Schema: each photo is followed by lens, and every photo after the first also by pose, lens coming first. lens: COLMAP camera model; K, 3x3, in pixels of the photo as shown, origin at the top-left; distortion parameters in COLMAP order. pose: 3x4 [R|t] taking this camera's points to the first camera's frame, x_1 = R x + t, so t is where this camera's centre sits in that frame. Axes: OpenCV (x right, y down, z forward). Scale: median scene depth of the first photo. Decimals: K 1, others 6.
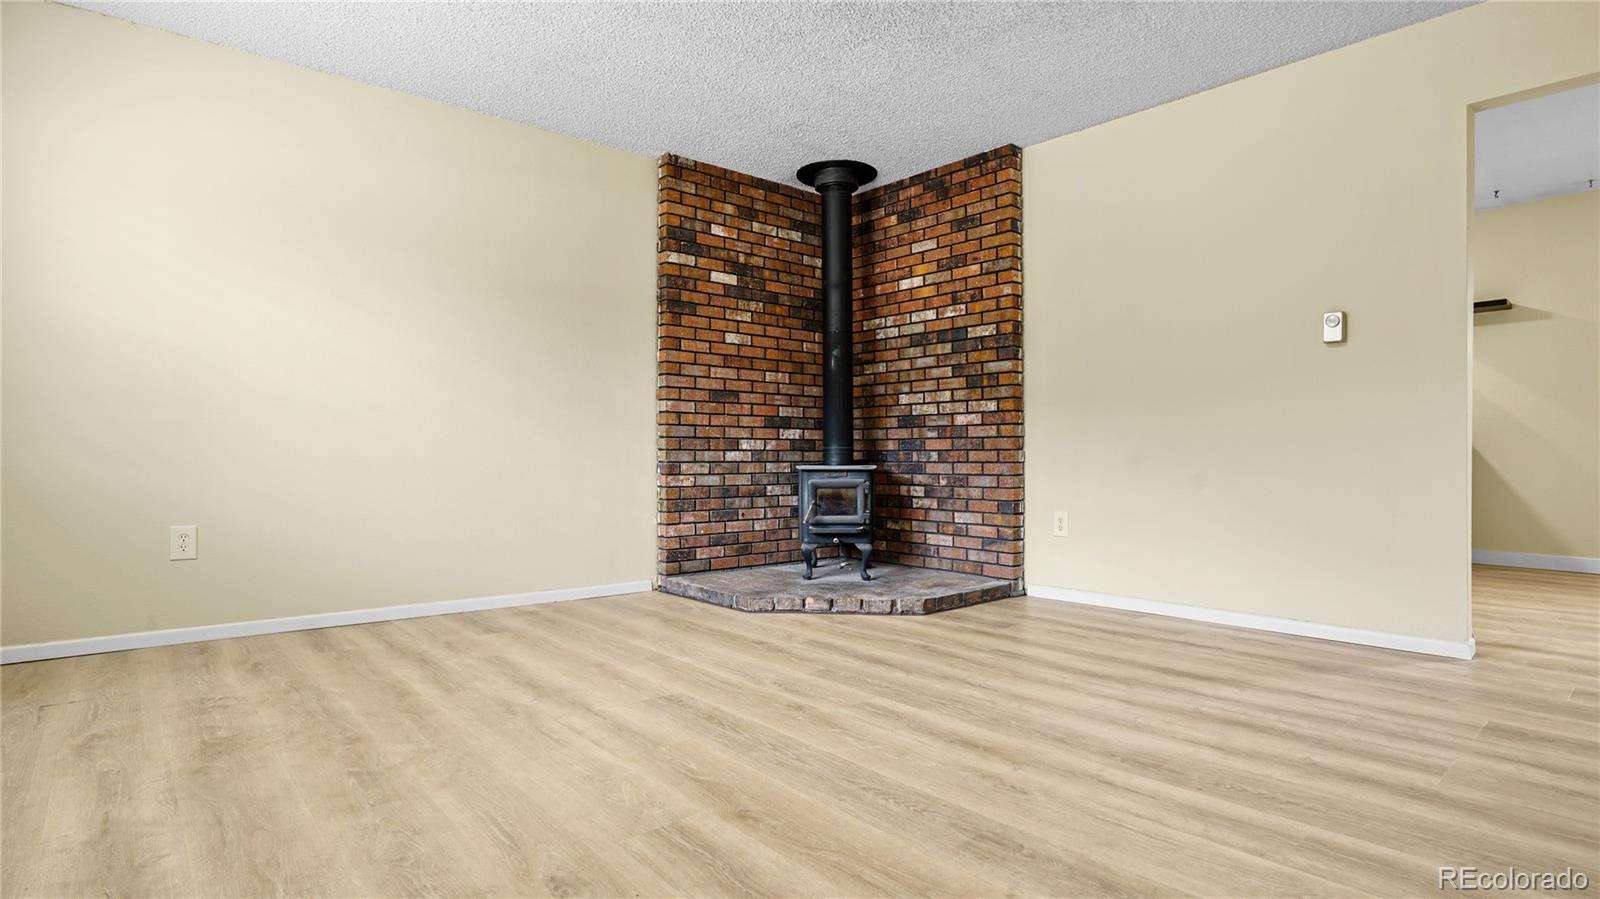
lens RADIAL K [[828.9, 0, 794.3], [0, 828.9, 460.1], [0, 0, 1]] dist [-0.061532, 0.000853]
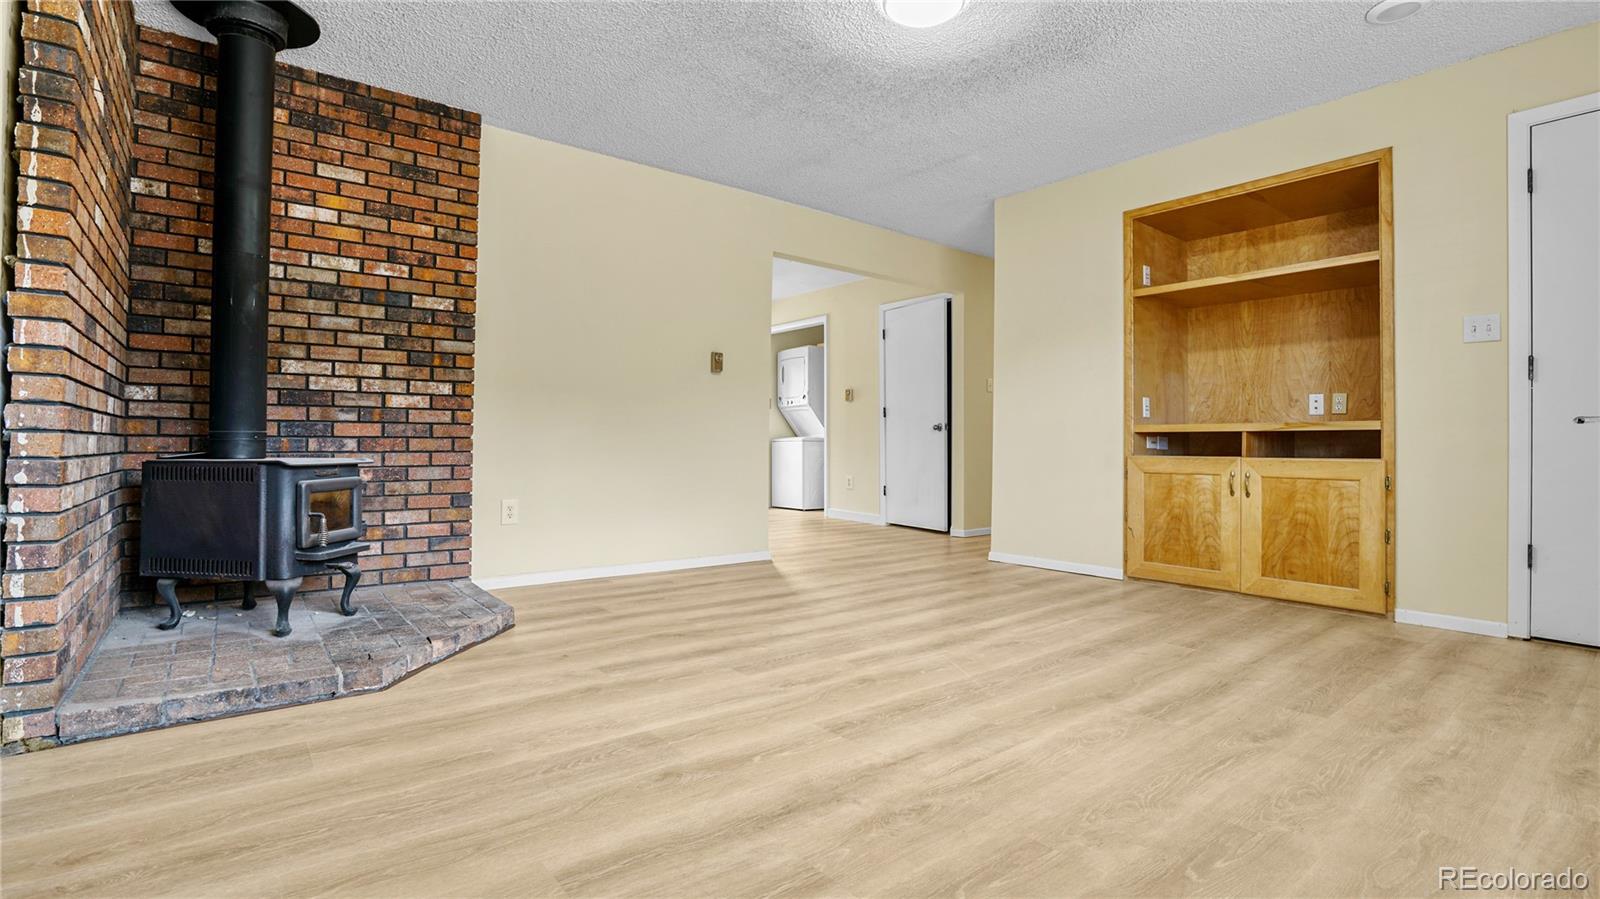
lens RADIAL K [[734.6, 0, 791.7], [0, 734.6, 436.8], [0, 0, 1]] dist [-0.039795, 0.002004]
pose [[0.034813, 0.008522, 0.999357, -0.524980], [-0.002001, 0.999962, -0.008458, -0.007380], [-0.999392, -0.001706, 0.034829, 0.577034]]
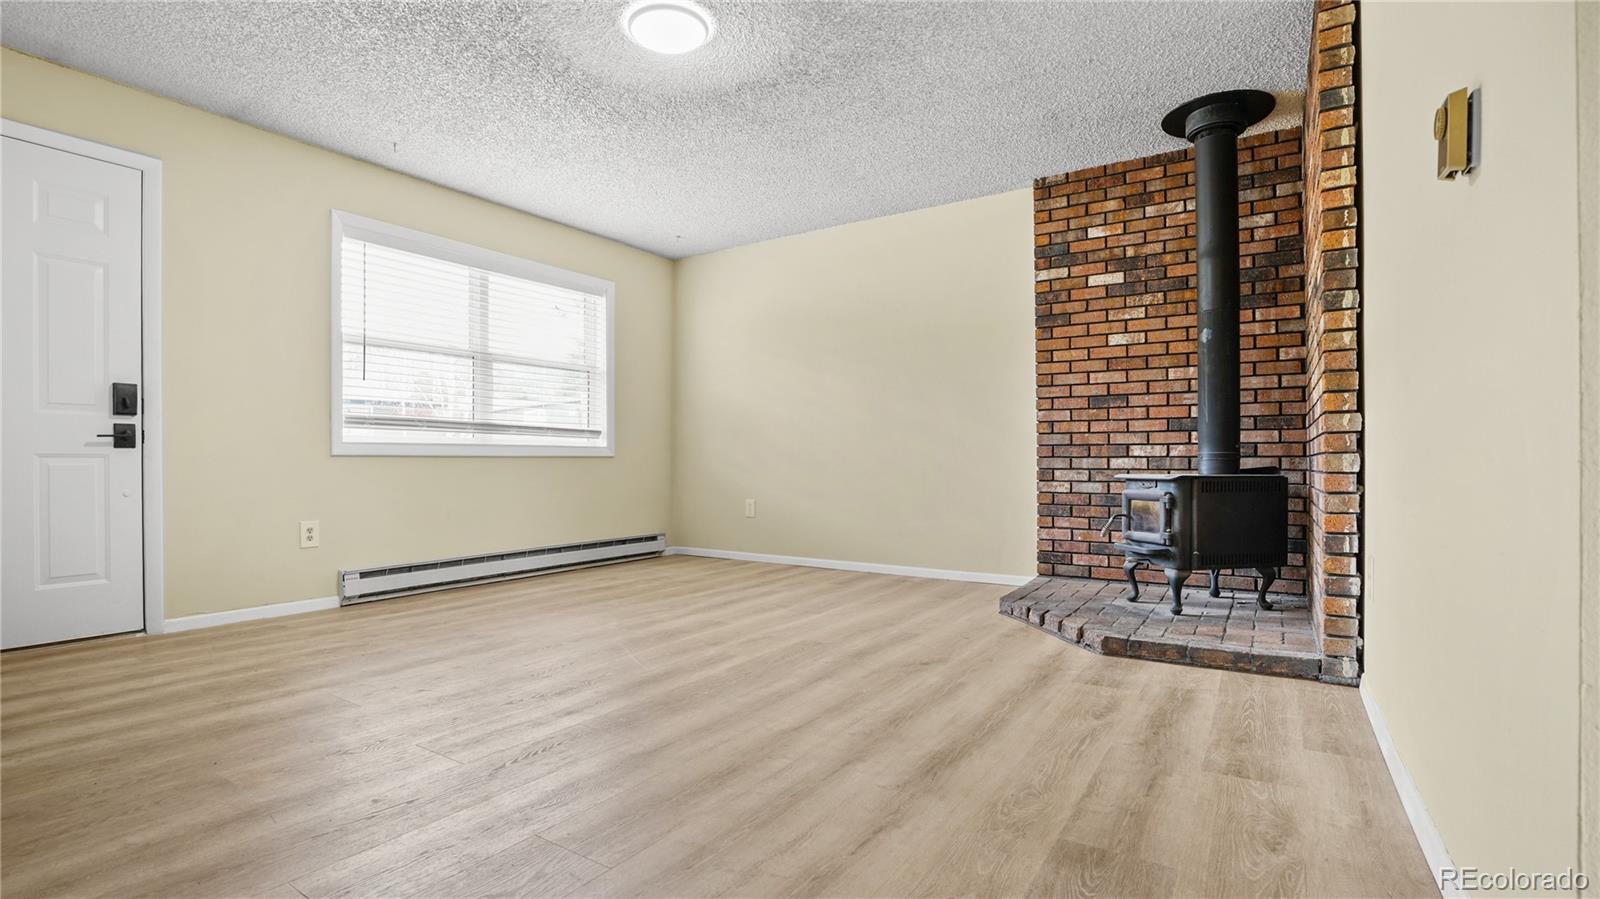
lens RADIAL K [[734.6, 0, 776.4], [0, 734.6, 473.1], [0, 0, 1]] dist [-0.039795, 0.002004]
pose [[0.262550, 0.013710, -0.964821, 0.664028], [-0.003221, 0.999906, 0.013332, -0.003541], [0.964913, -0.000393, 0.262569, 0.421844]]
